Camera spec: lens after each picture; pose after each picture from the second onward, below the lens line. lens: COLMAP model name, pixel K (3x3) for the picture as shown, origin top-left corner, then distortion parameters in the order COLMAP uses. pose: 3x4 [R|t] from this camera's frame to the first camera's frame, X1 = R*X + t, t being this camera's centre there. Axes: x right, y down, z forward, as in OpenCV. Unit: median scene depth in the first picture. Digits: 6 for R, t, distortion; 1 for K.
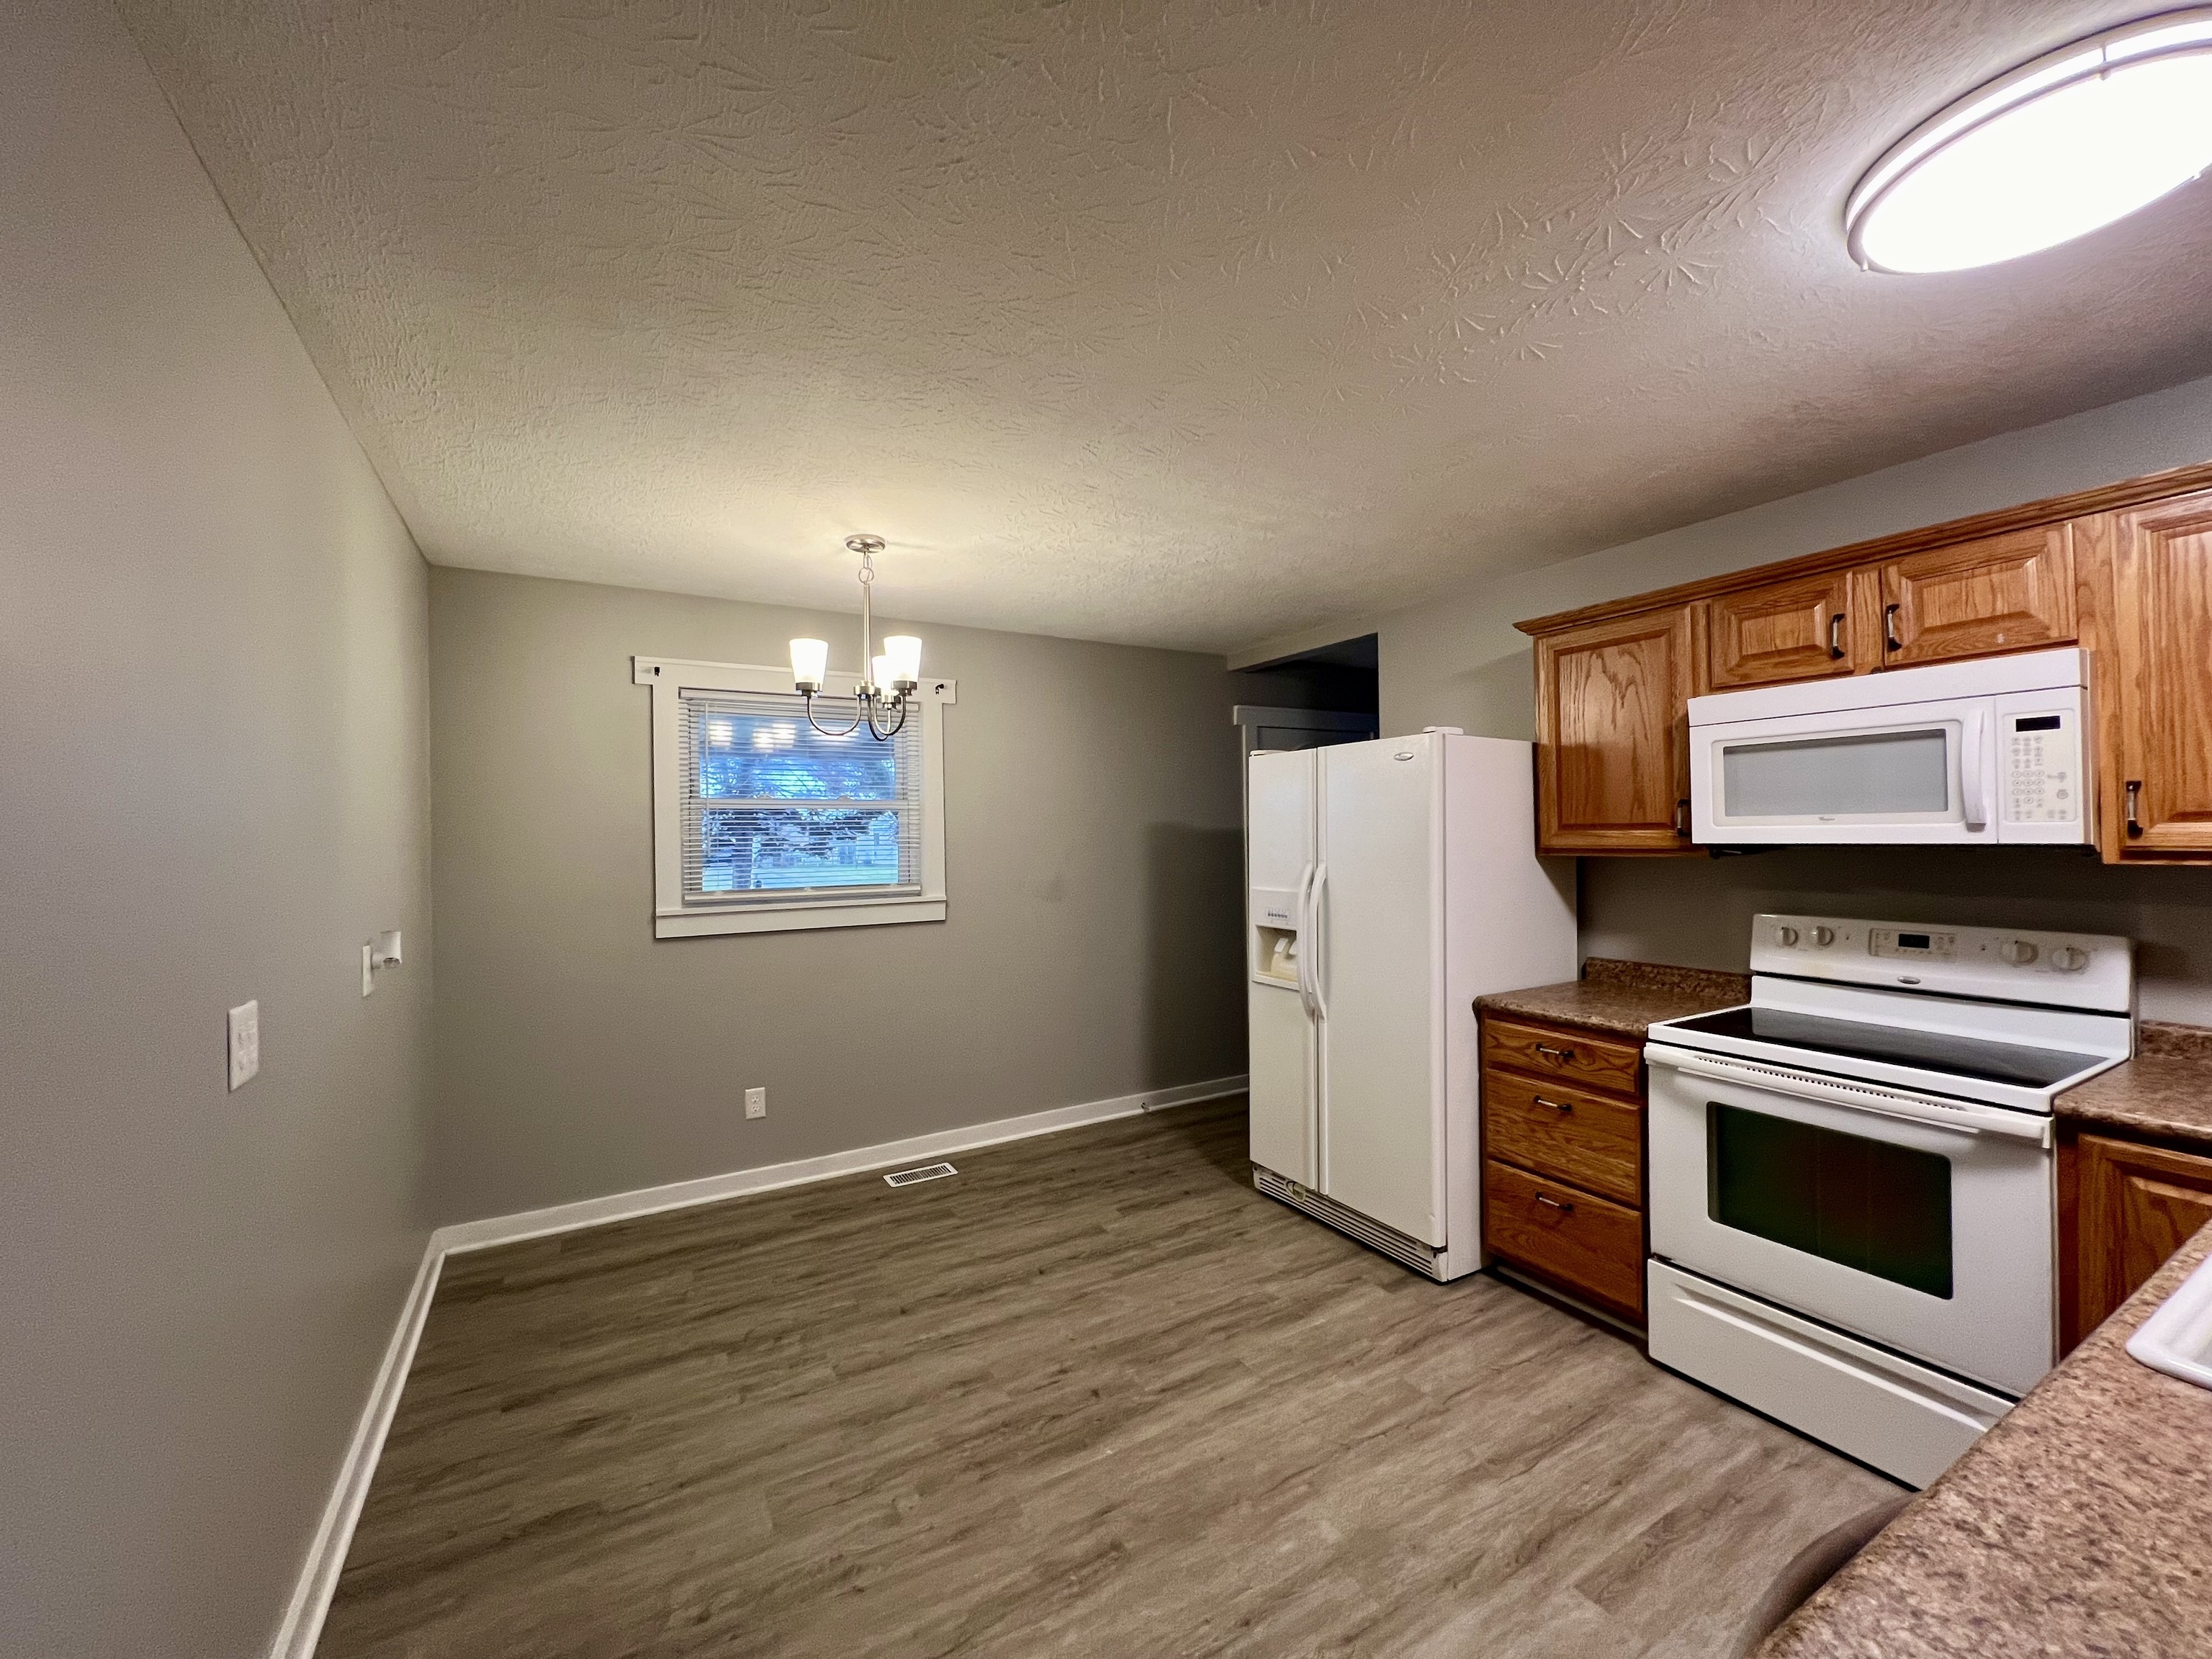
lens RADIAL K [[888.2, 0, 1103.6], [0, 888.2, 832.3], [0, 0, 1]] dist [-0.001553, -0.000007]
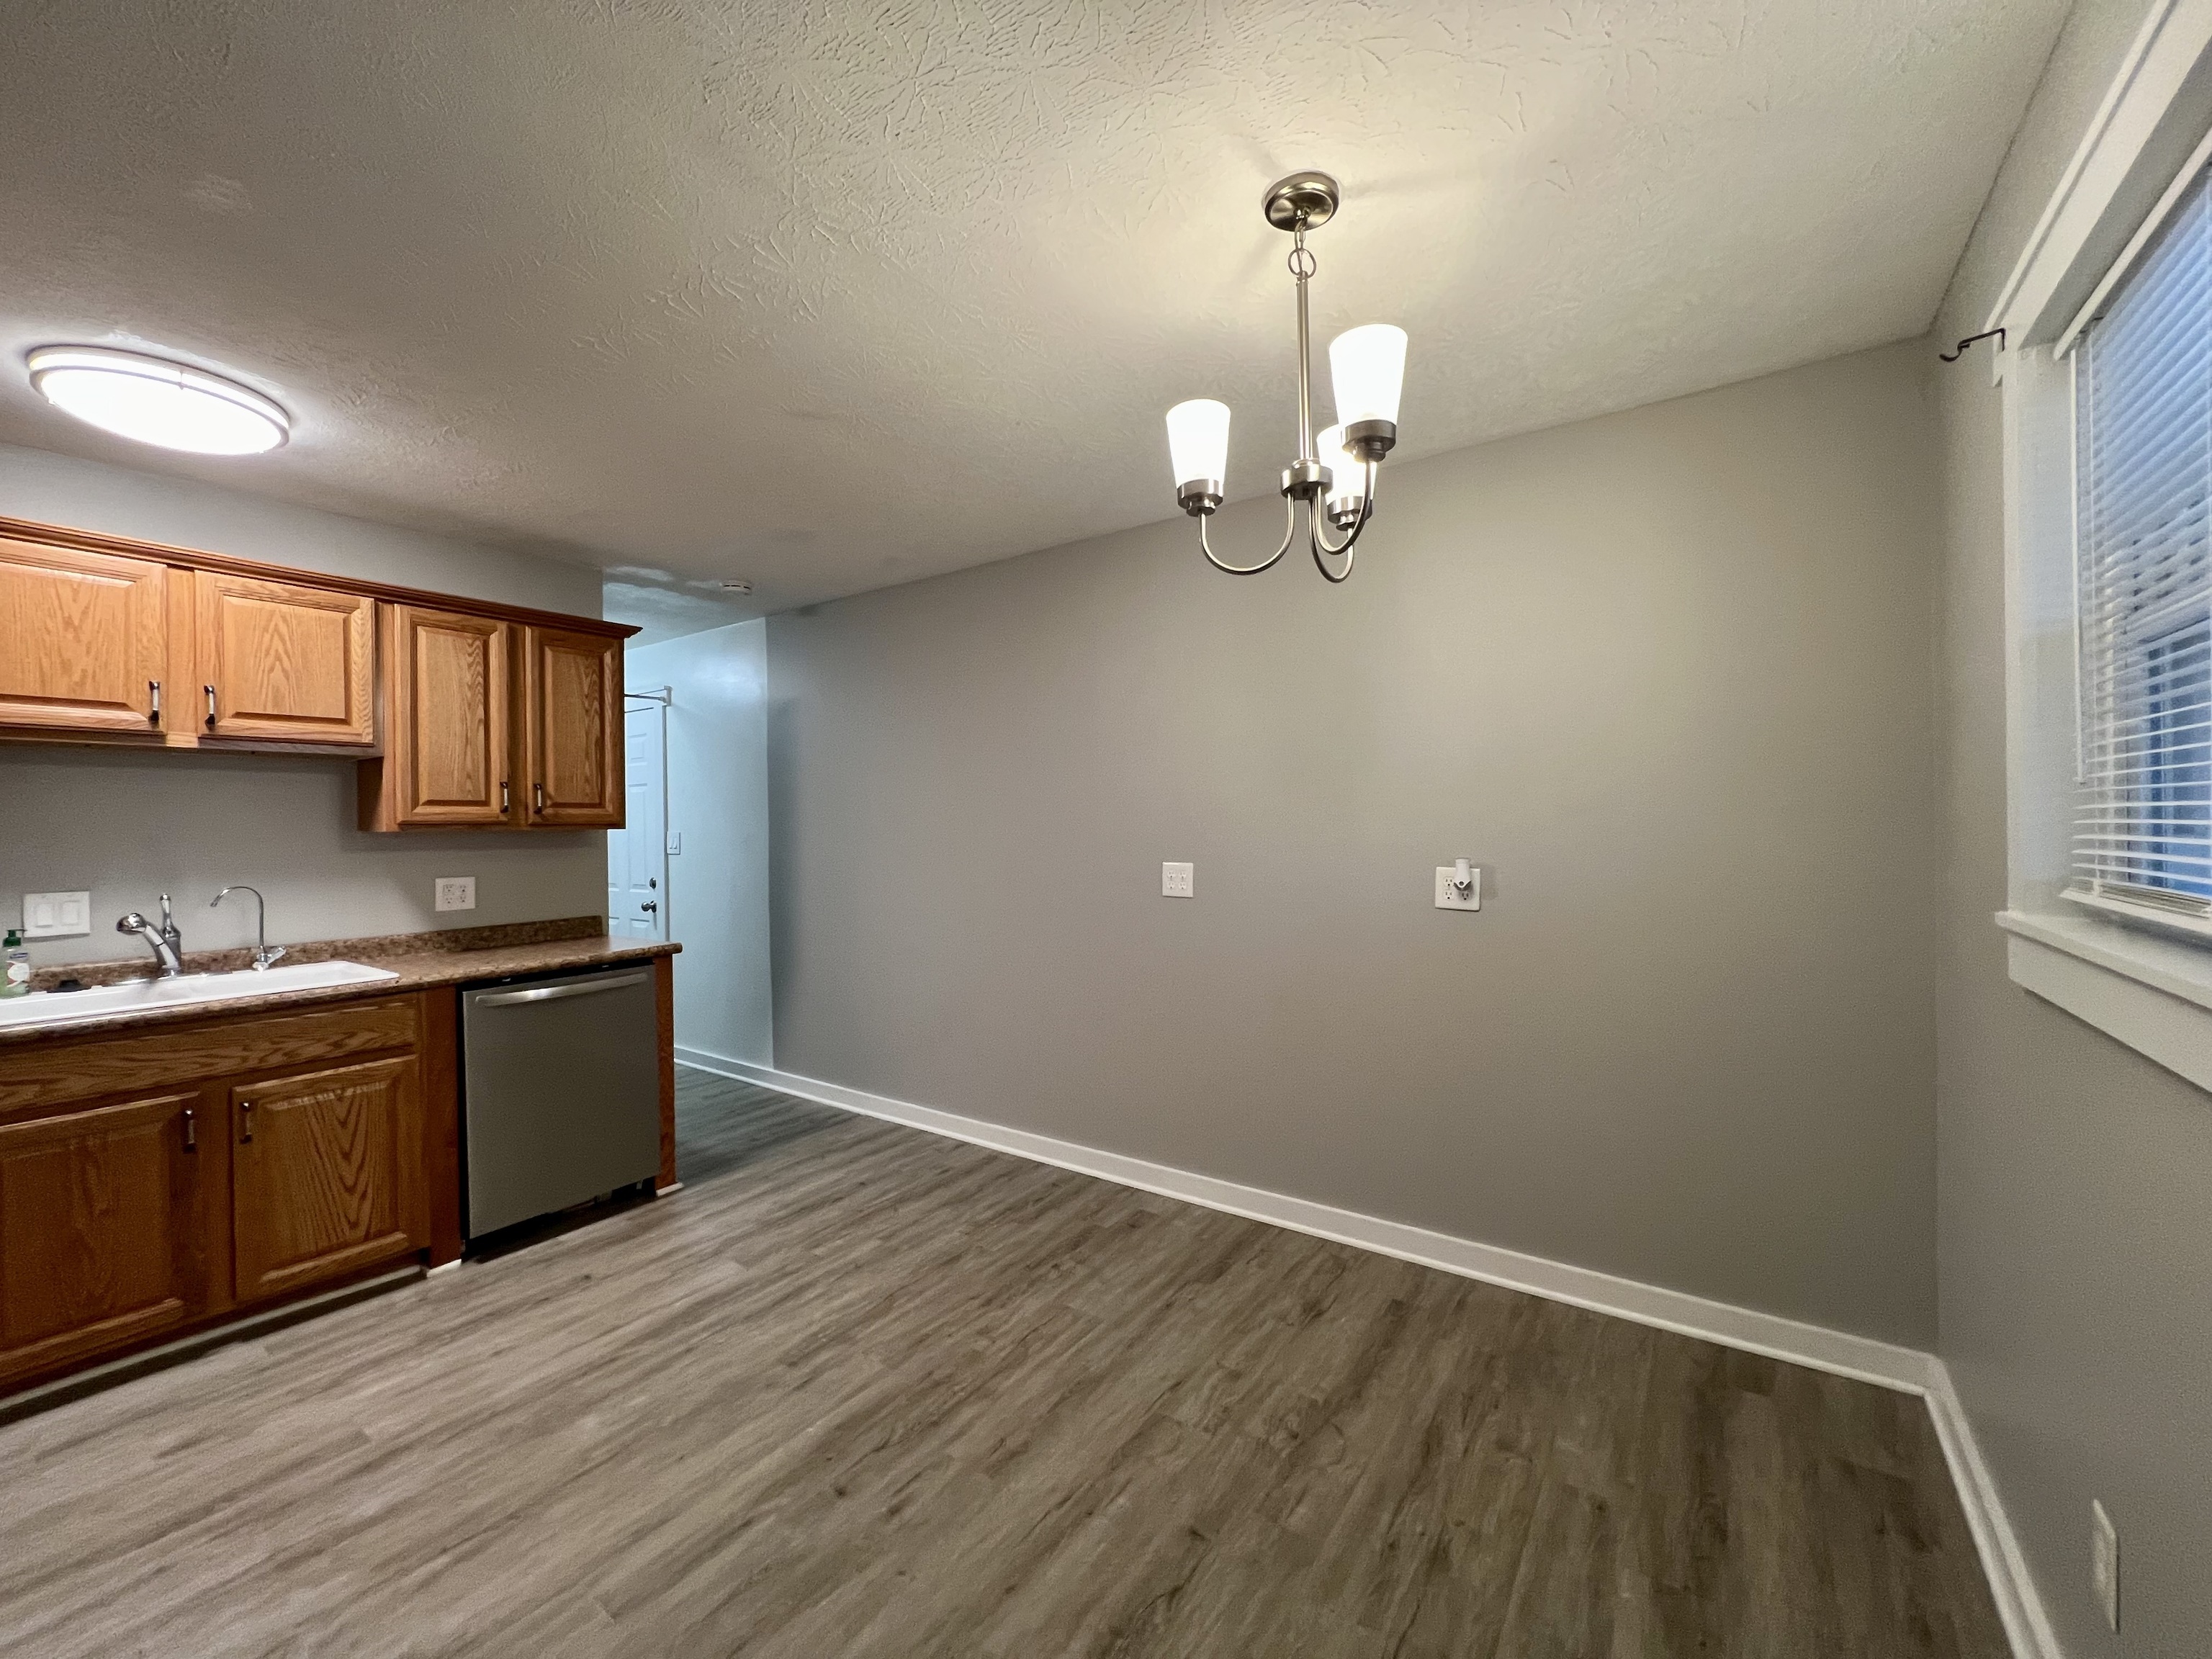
lens RADIAL K [[888.2, 0, 1106.3], [0, 888.2, 823.9], [0, 0, 1]] dist [-0.001553, -0.000007]
pose [[-0.907961, 0.023796, -0.418378, 0.094570], [0.025923, 0.999664, 0.000599, 0.053661], [0.418252, -0.010302, -0.908273, 1.874172]]
